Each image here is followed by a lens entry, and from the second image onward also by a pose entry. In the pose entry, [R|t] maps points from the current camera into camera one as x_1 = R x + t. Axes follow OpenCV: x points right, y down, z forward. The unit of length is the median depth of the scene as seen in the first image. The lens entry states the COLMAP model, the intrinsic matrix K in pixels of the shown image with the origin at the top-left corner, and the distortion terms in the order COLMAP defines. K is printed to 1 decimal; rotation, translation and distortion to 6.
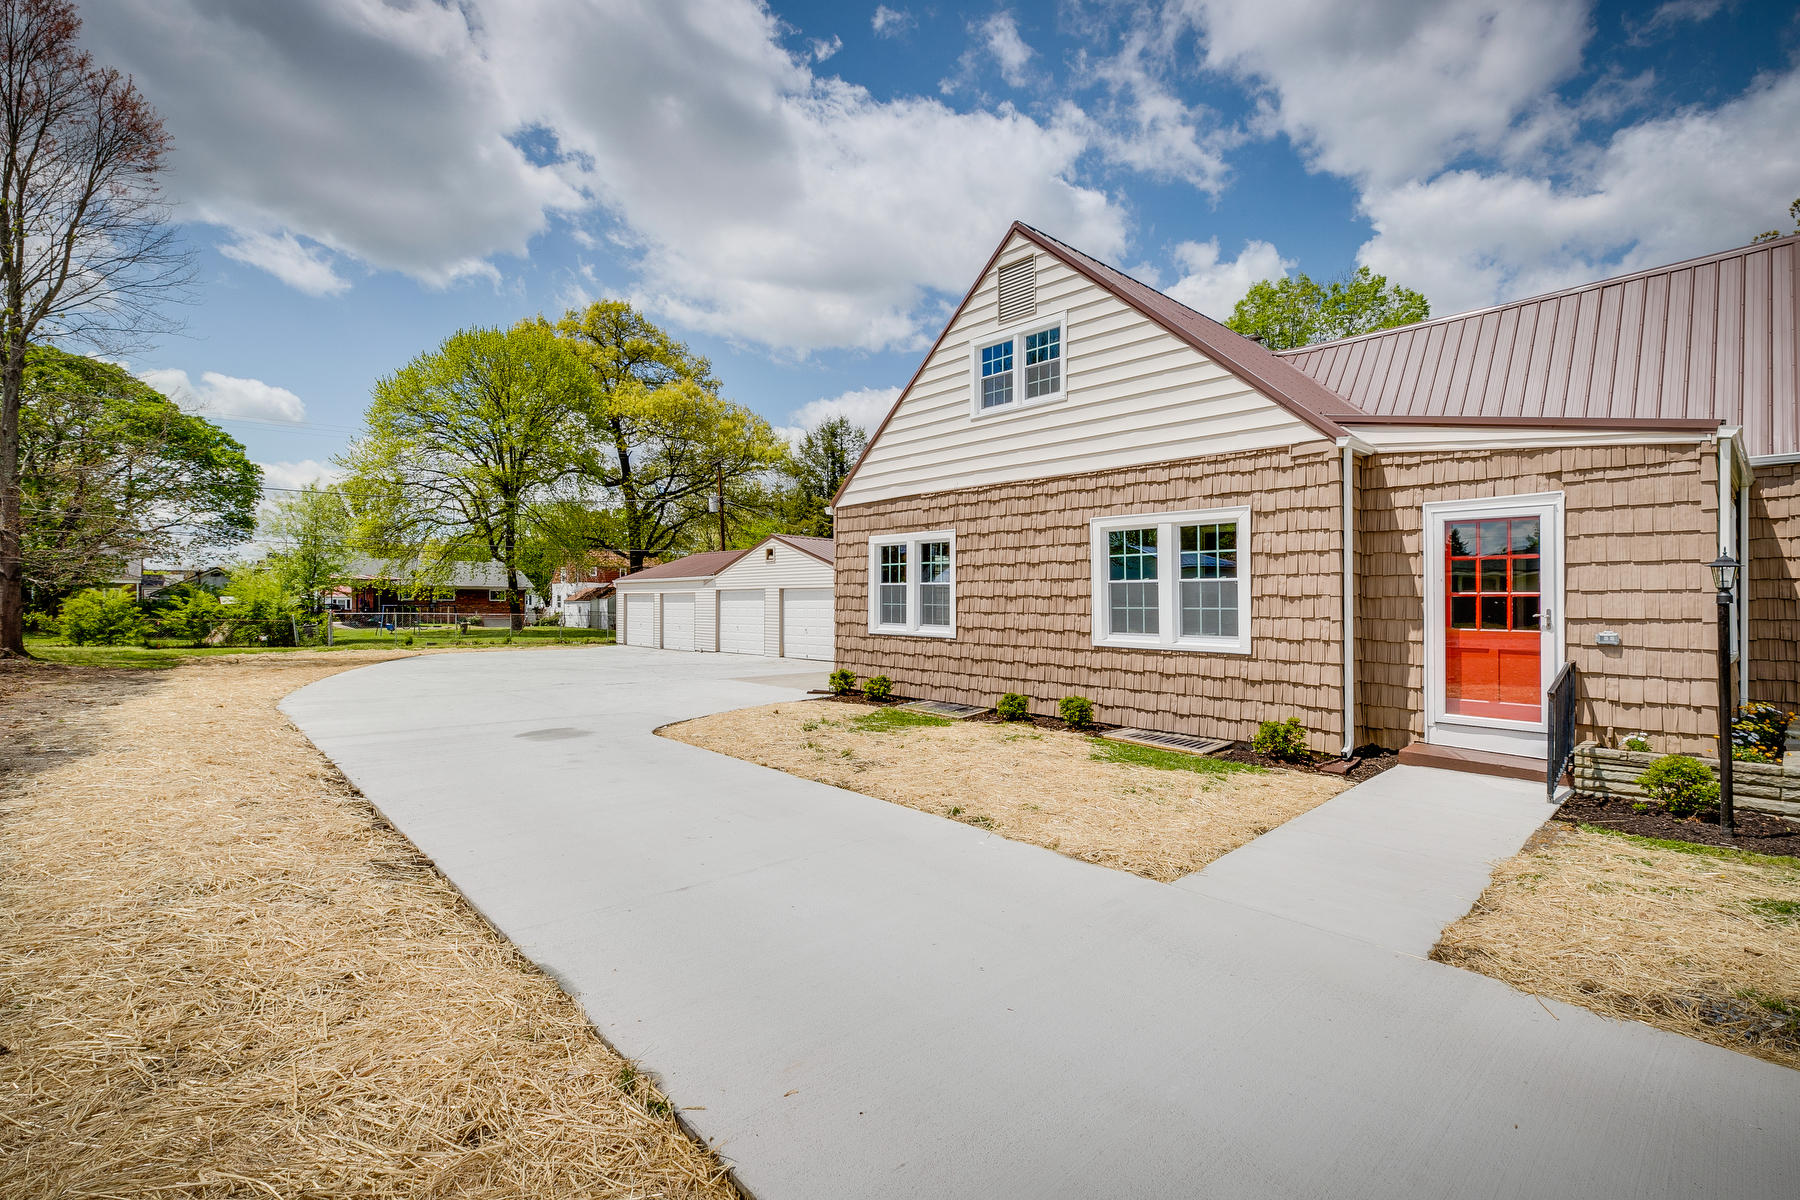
lens RADIAL K [[806.5, 0, 905.7], [0, 806.5, 586.6], [0, 0, 1]] dist [0.002150, 0.000333]
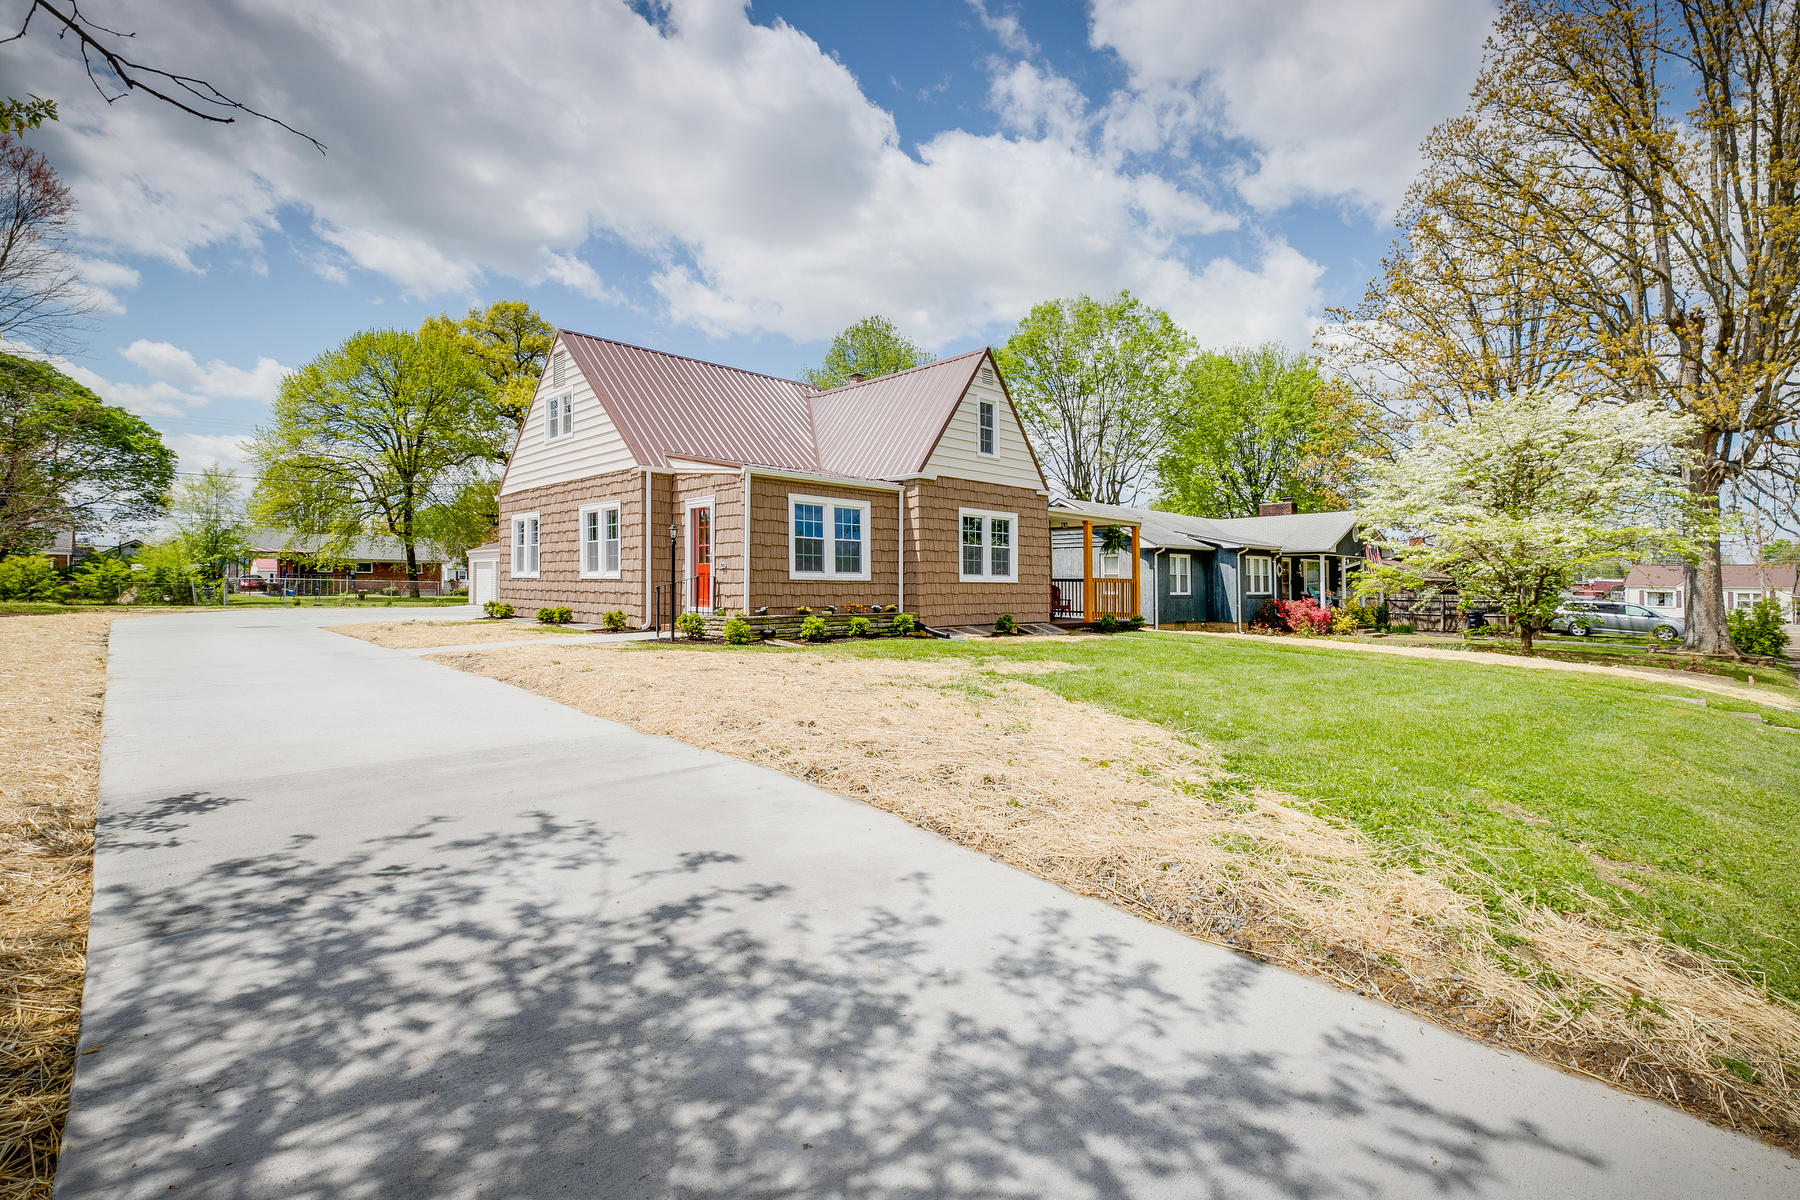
lens RADIAL K [[811.4, 0, 904.8], [0, 811.4, 561.7], [0, 0, 1]] dist [-0.000079, -0.000221]
pose [[0.999556, 0.003506, 0.029600, 0.242190], [-0.003333, 0.999977, -0.005890, 0.012369], [-0.029620, 0.005789, 0.999544, -0.212731]]
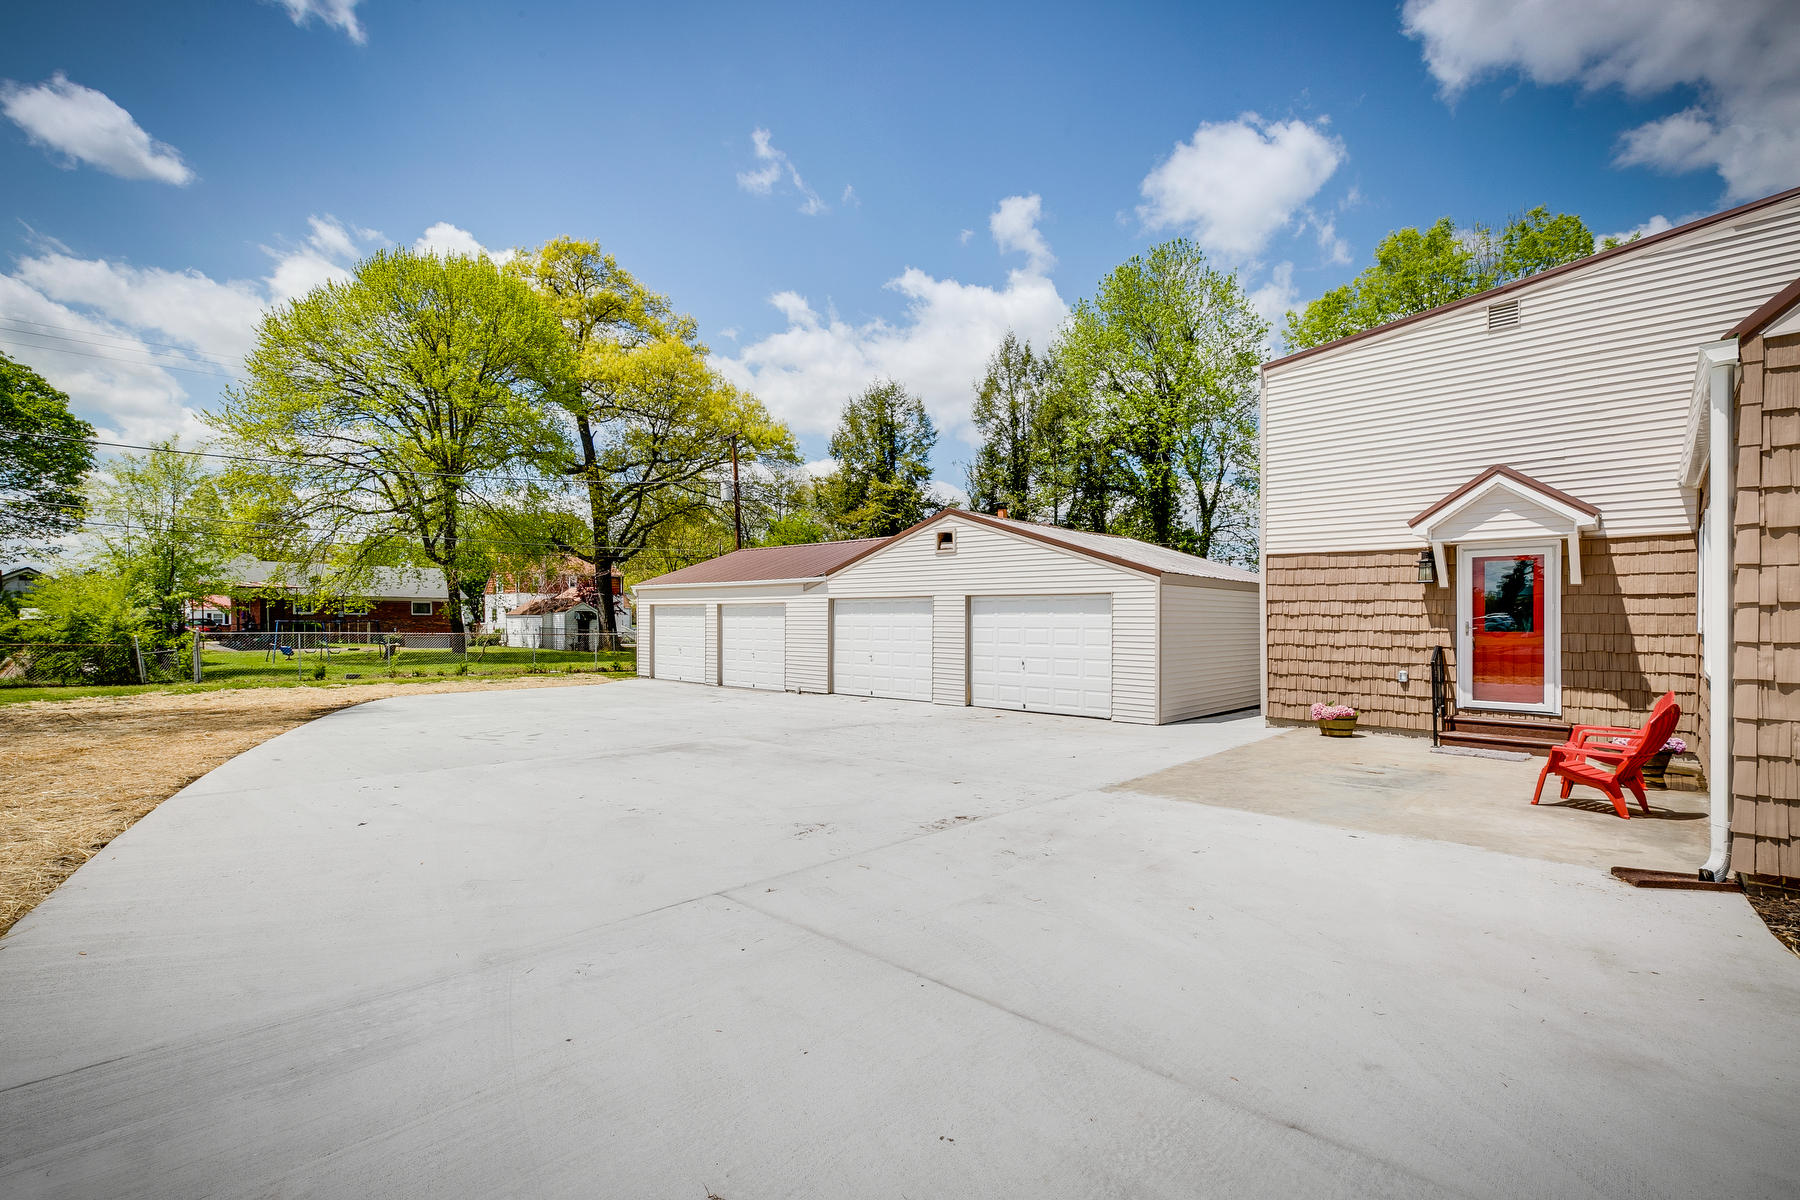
lens RADIAL K [[821.8, 0, 904.6], [0, 821.8, 613.1], [0, 0, 1]] dist [0.002978, 0.000363]
pose [[0.996422, 0.001254, 0.084514, -0.183834], [-0.002525, 0.999885, 0.014931, 0.004444], [-0.084485, -0.015091, 0.996310, 0.267492]]
